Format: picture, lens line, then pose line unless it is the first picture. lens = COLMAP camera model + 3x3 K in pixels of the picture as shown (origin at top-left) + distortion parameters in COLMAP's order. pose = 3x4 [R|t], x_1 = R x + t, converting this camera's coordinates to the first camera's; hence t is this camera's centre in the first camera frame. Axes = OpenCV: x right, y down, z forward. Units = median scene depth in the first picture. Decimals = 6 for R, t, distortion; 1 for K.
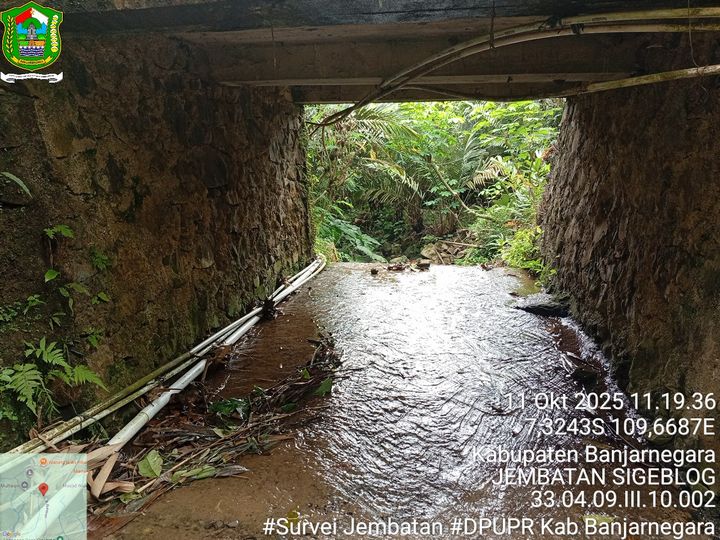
lens RADIAL K [[549.5, 0, 360.0], [0, 549.5, 270.0], [0, 0, 1]] dist [0.097956, -0.199483]
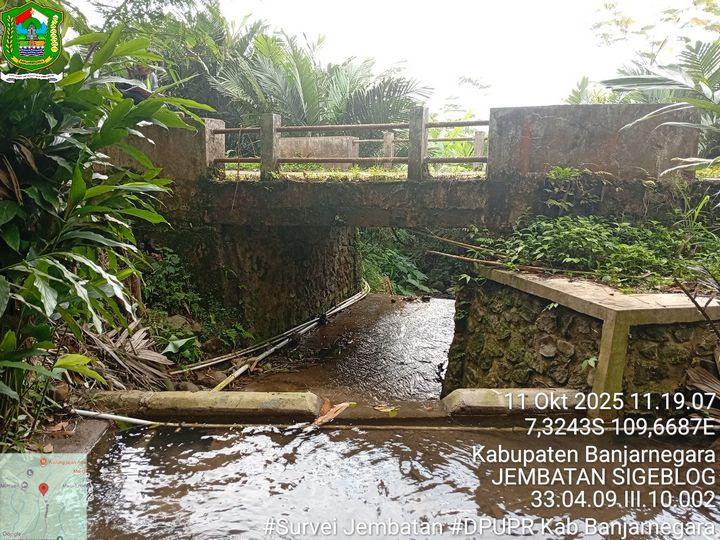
lens RADIAL K [[549.5, 0, 360.0], [0, 549.5, 270.0], [0, 0, 1]] dist [0.097956, -0.199483]
pose [[0.983888, 0.036125, -0.175097, 0.388574], [-0.042396, 0.998582, -0.032208, -0.057762], [0.173685, 0.039113, 0.984024, -1.176480]]
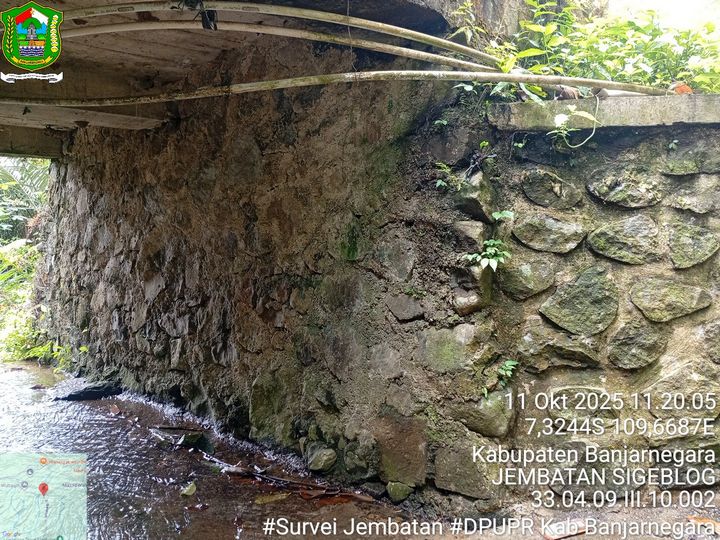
lens RADIAL K [[549.5, 0, 360.0], [0, 549.5, 270.0], [0, 0, 1]] dist [0.097956, -0.199483]
pose [[0.584467, -0.069129, 0.808468, -0.112342], [0.200117, 0.977868, -0.061057, 0.028652], [-0.786354, 0.197474, 0.585365, 0.196814]]
